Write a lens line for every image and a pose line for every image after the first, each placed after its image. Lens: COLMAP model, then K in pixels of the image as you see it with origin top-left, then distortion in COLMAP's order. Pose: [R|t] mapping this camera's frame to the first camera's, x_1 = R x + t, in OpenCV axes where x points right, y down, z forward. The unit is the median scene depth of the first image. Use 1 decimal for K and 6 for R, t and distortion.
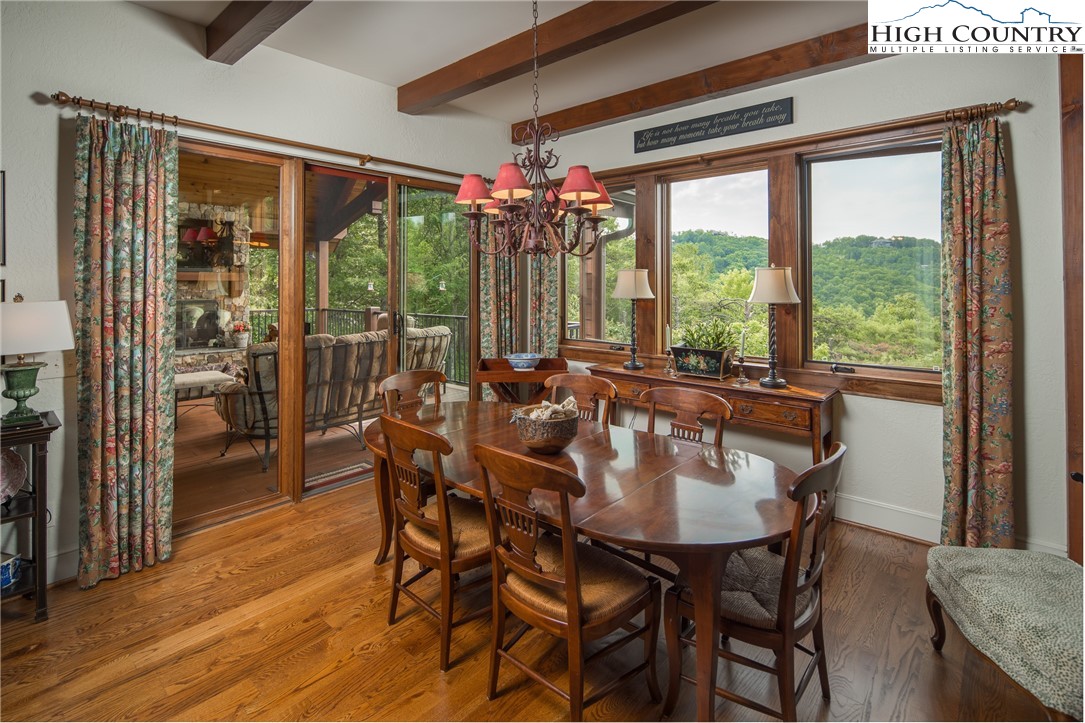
lens RADIAL K [[521.0, 0, 540.2], [0, 521.0, 273.1], [0, 0, 1]] dist [0.001110, -0.000524]
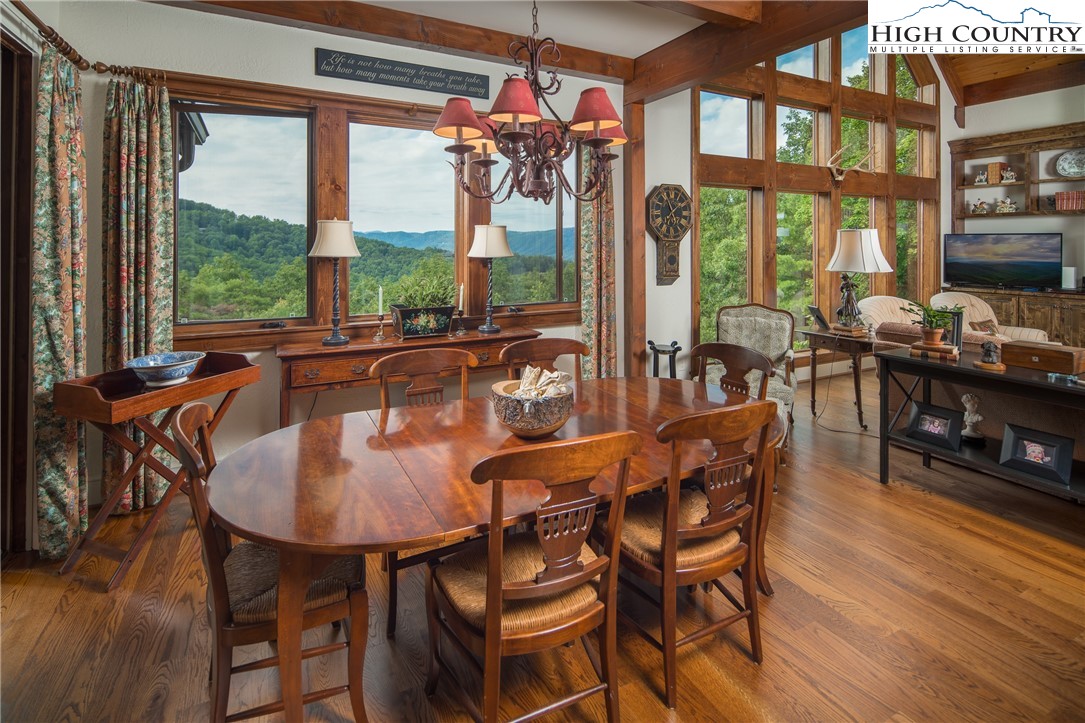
lens RADIAL K [[525.2, 0, 535.5], [0, 525.2, 246.2], [0, 0, 1]] dist [0.000750, -0.000128]
pose [[0.357653, 0.001663, 0.933853, -0.416754], [-0.020783, 0.999765, 0.006179, 0.017499], [-0.933623, -0.021618, 0.357604, 0.371647]]
